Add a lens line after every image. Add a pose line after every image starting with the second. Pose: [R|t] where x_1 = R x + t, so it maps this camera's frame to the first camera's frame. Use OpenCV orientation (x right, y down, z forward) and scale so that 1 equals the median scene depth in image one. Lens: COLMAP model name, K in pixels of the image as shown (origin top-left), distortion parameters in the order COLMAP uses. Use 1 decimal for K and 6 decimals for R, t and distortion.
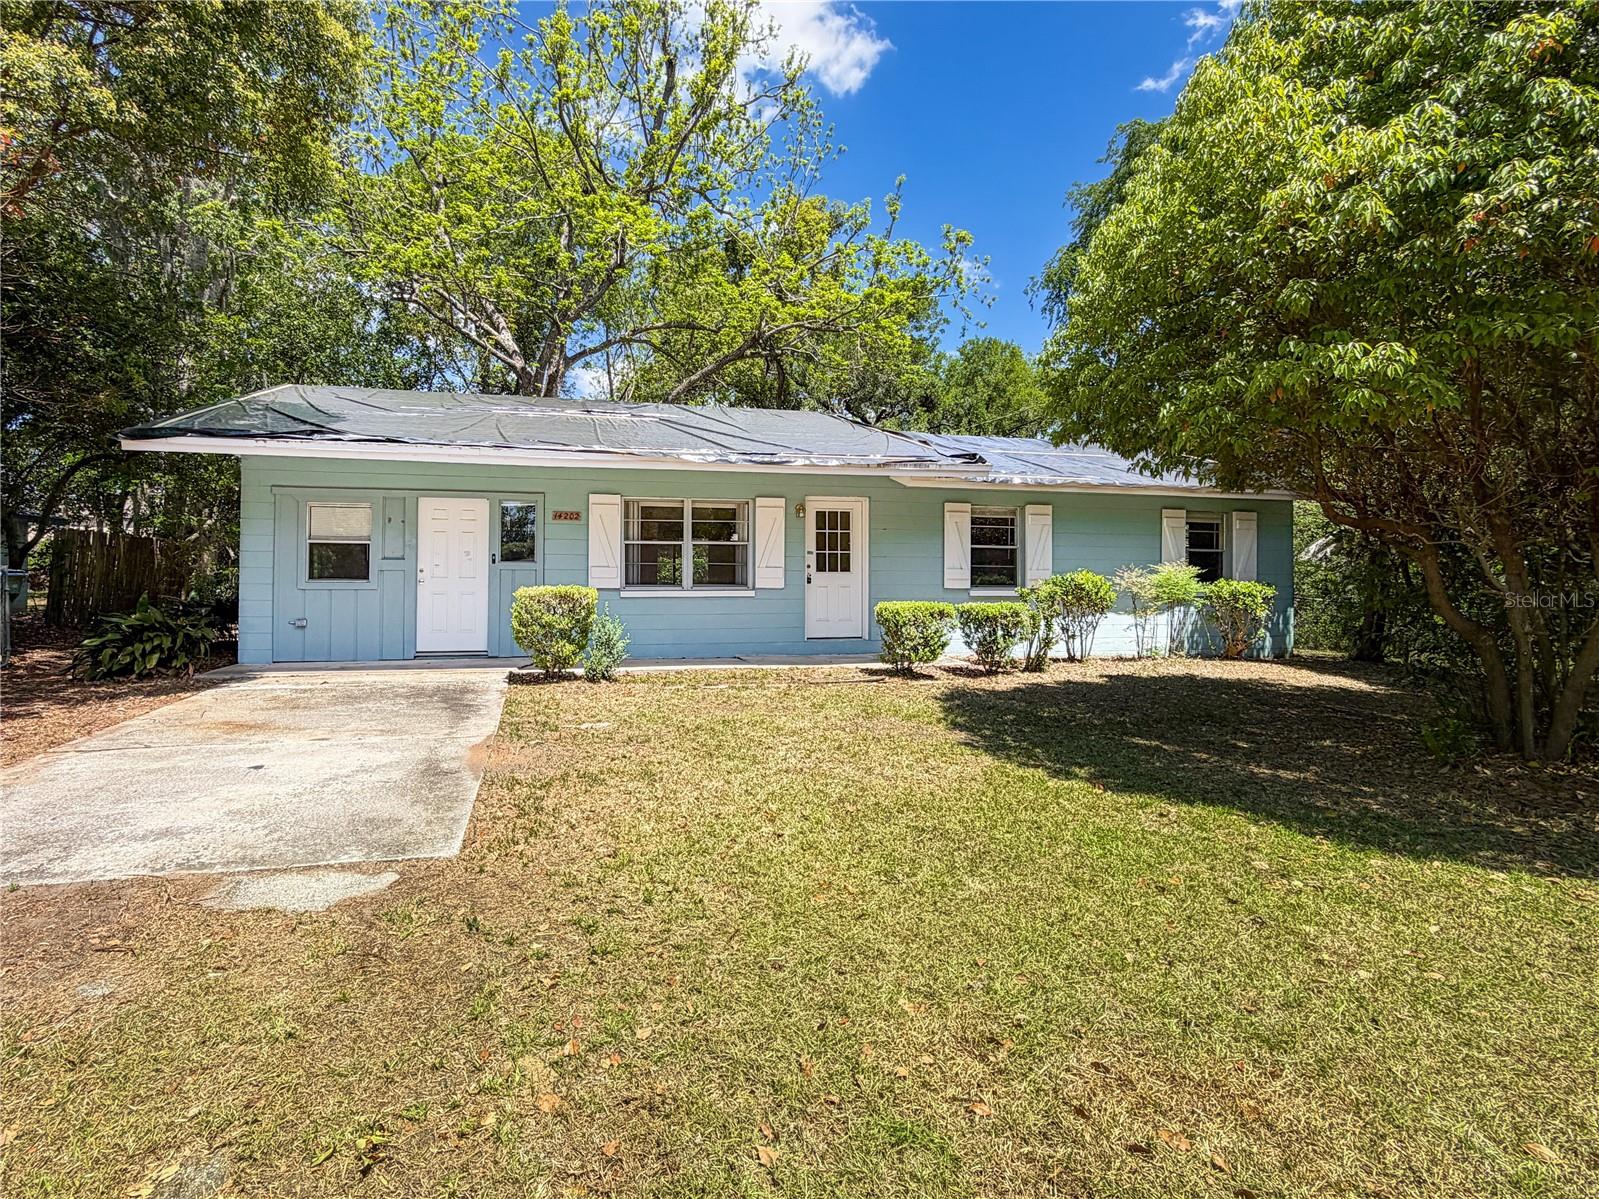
lens RADIAL K [[645.8, 0, 798.2], [0, 645.8, 590.5], [0, 0, 1]] dist [0.000168, 0.000182]
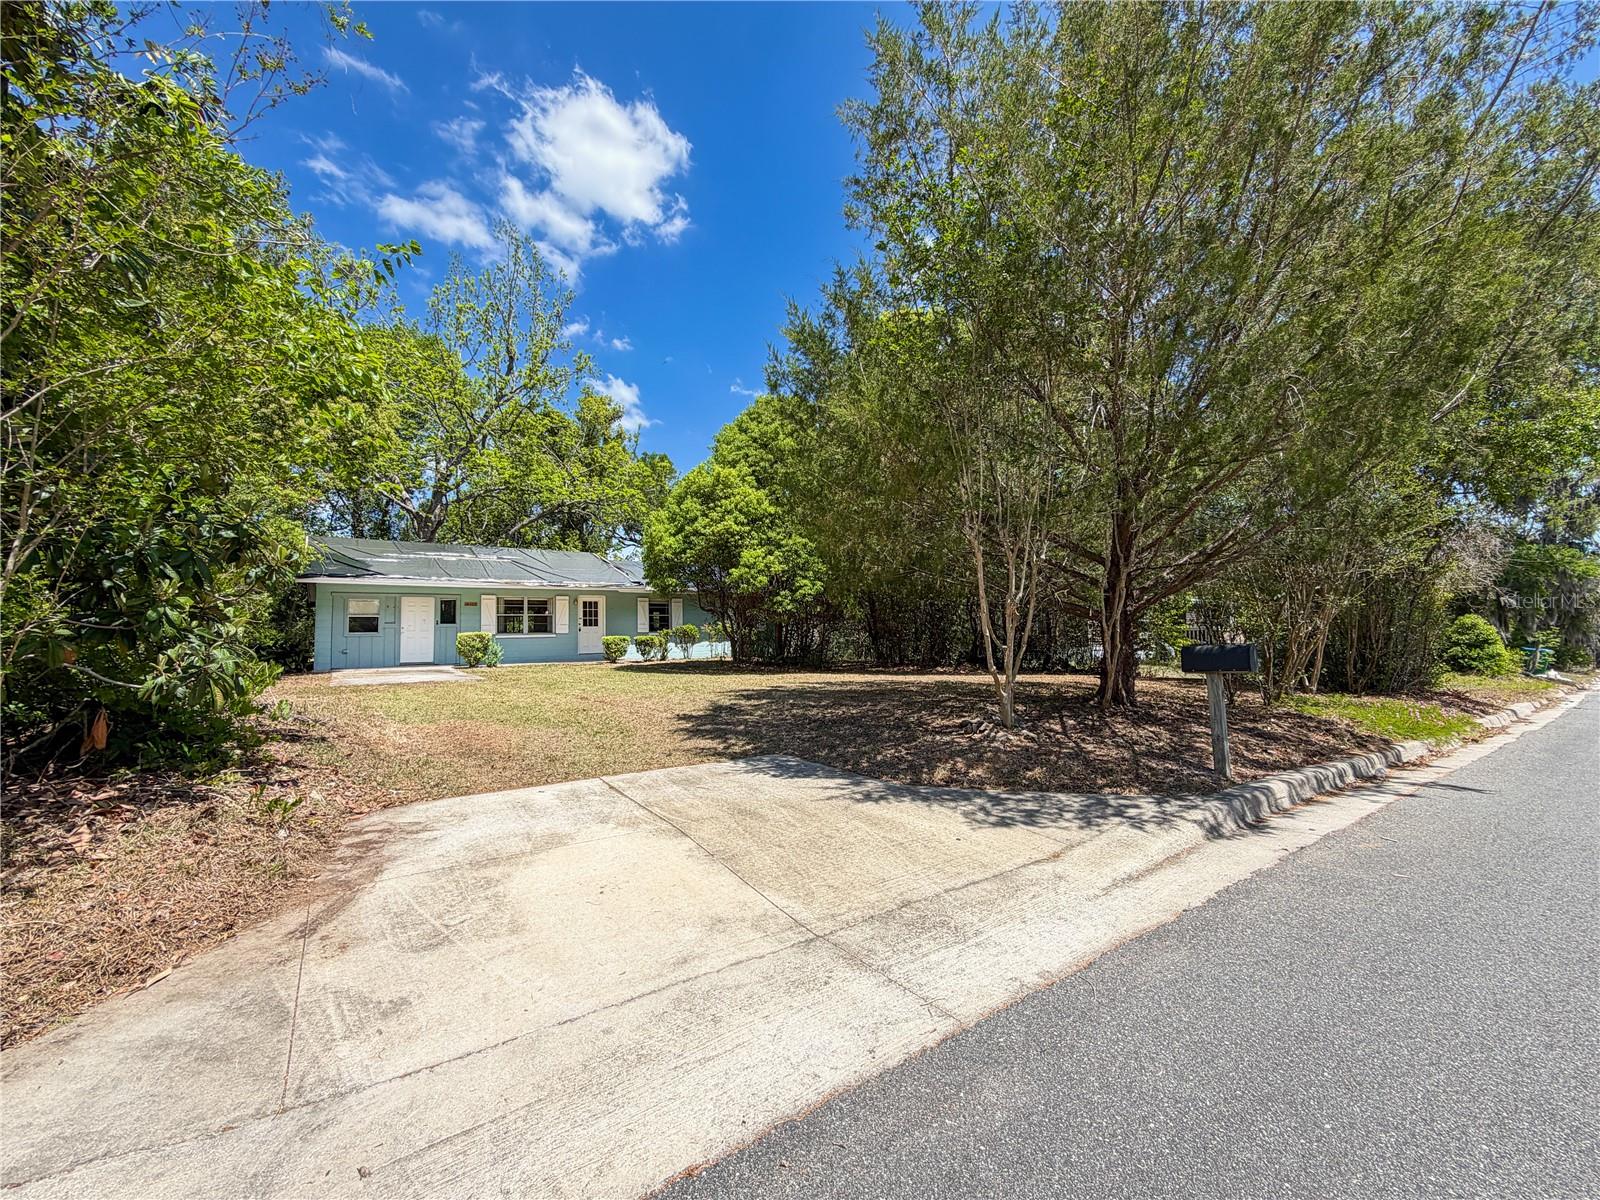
lens RADIAL K [[646.2, 0, 801.8], [0, 646.2, 597.6], [0, 0, 1]] dist [0.000168, 0.000182]
pose [[0.967836, -0.003239, 0.251560, 0.215978], [0.023752, 0.996627, -0.078550, 0.074131], [-0.250457, 0.081999, 0.964649, -1.566821]]
